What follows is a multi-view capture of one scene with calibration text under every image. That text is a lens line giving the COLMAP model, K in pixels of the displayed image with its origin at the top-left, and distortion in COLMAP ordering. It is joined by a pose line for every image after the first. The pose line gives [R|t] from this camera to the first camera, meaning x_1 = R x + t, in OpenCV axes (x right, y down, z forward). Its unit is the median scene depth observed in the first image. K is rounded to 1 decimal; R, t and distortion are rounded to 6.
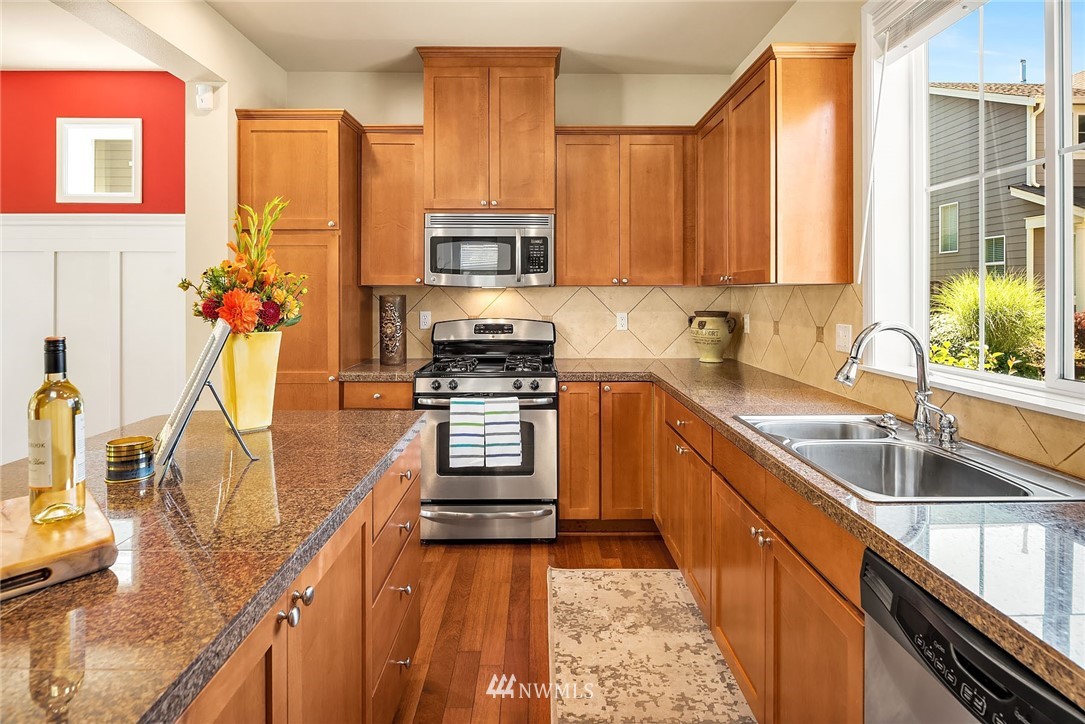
lens RADIAL K [[585.2, 0, 544.7], [0, 585.2, 291.3], [0, 0, 1]] dist [-0.001216, -0.000497]
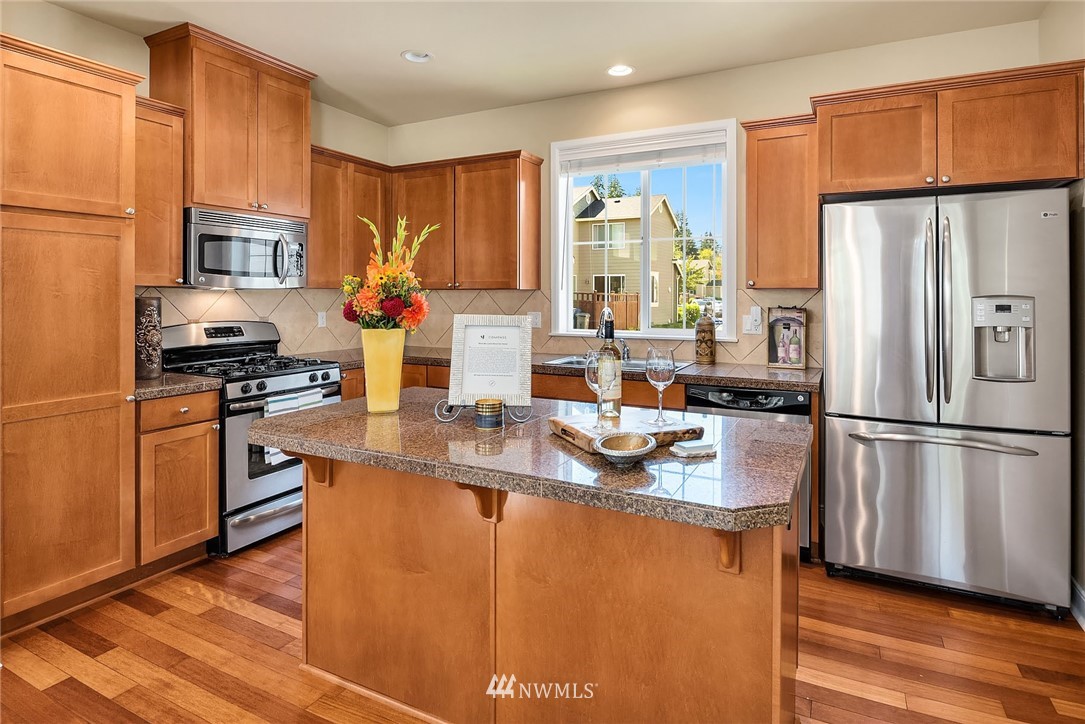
lens RADIAL K [[585.2, 0, 544.7], [0, 585.2, 291.3], [0, 0, 1]] dist [-0.001216, -0.000497]
pose [[0.472747, 0.004473, 0.881187, -0.806921], [-0.002218, 0.999990, -0.003887, -0.000049], [-0.881195, -0.000117, 0.472752, 0.093878]]
